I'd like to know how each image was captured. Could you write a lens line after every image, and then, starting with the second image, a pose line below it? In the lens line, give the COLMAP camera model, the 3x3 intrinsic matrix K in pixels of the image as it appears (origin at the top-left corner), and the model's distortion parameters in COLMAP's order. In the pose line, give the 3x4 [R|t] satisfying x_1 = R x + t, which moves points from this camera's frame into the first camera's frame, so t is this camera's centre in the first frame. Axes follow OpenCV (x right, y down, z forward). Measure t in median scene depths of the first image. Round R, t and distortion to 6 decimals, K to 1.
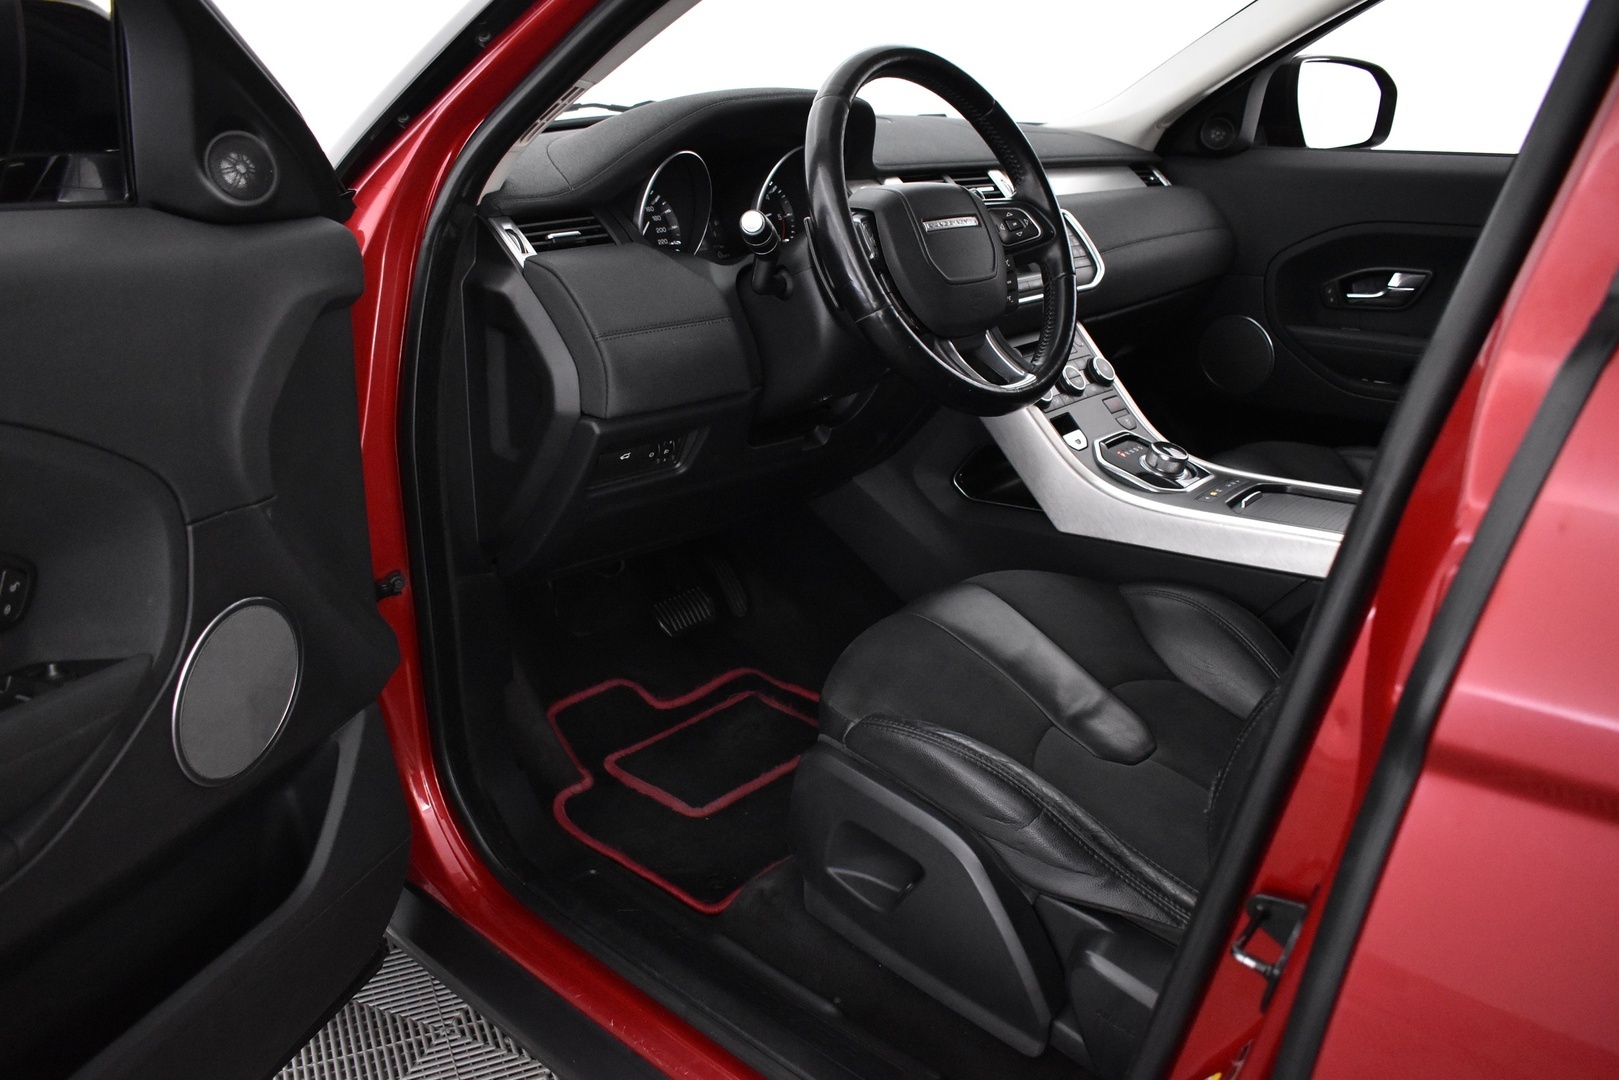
lens RADIAL K [[1234.6, 0, 809.5], [0, 1234.6, 540.0], [0, 0, 1]] dist [-0.096204, 0.005473]
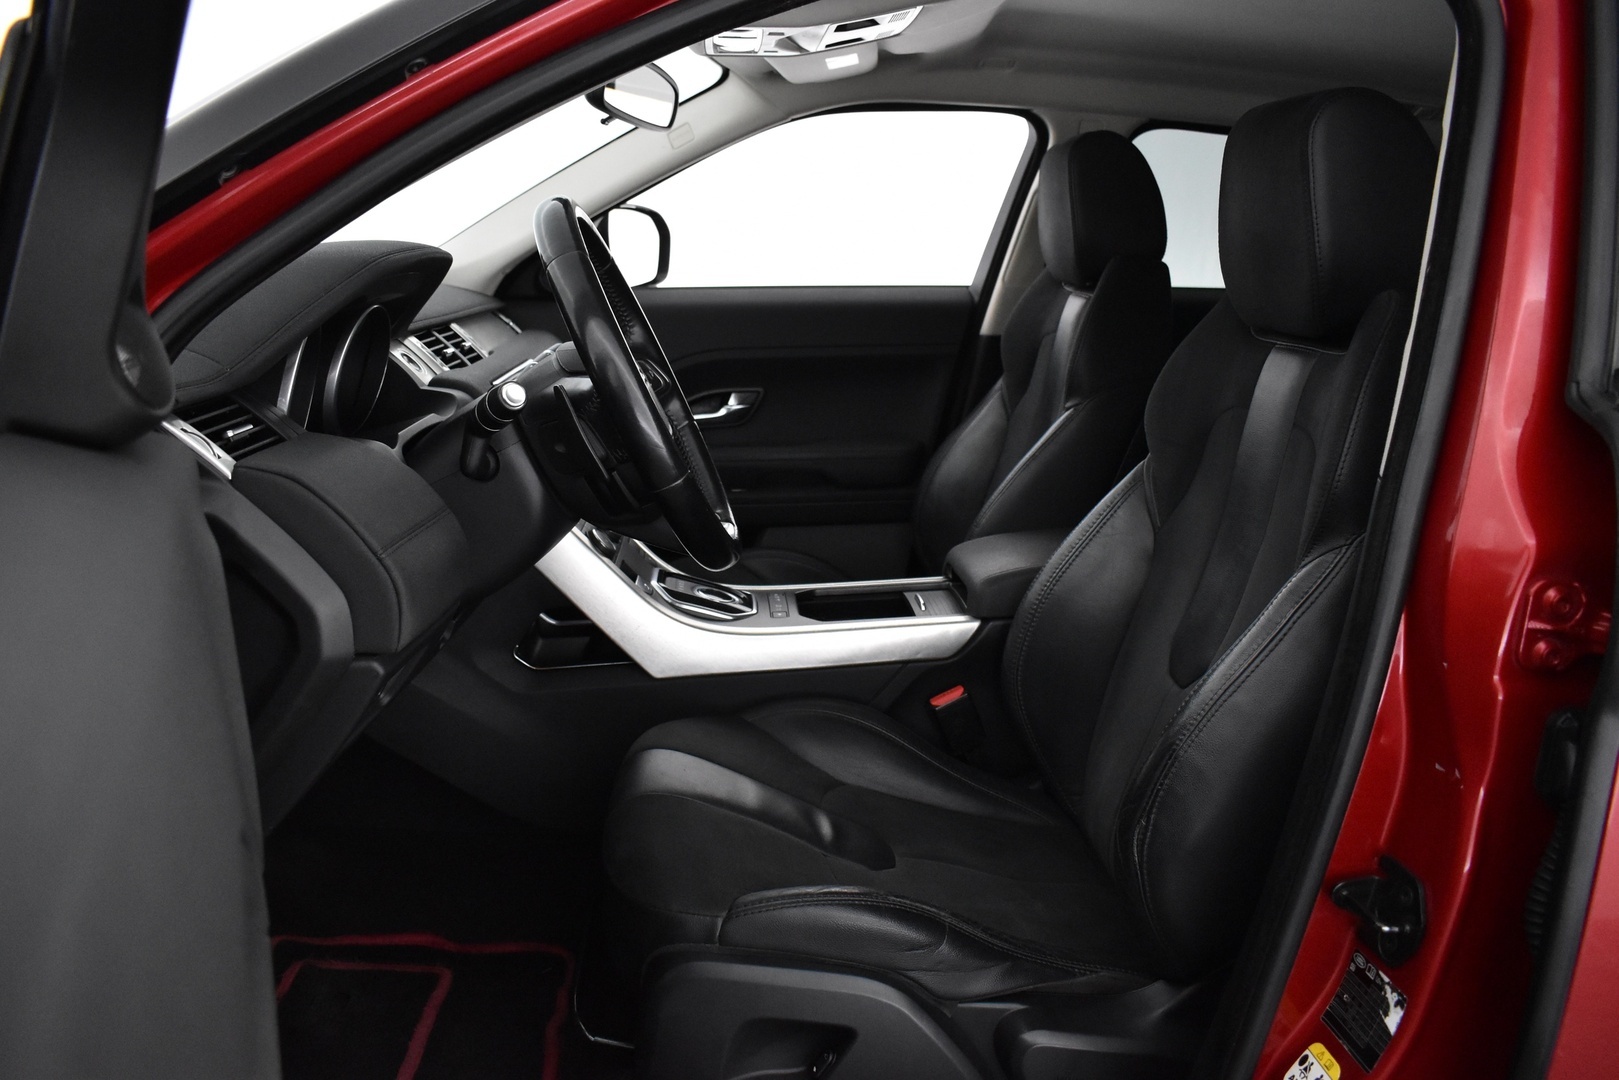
lens RADIAL K [[1234.6, 0, 809.5], [0, 1234.6, 540.0], [0, 0, 1]] dist [-0.096204, 0.005473]
pose [[0.705126, -0.152571, 0.692474, -0.476849], [0.225273, 0.974184, -0.014750, -0.092250], [-0.672347, 0.166396, 0.721292, 0.232424]]
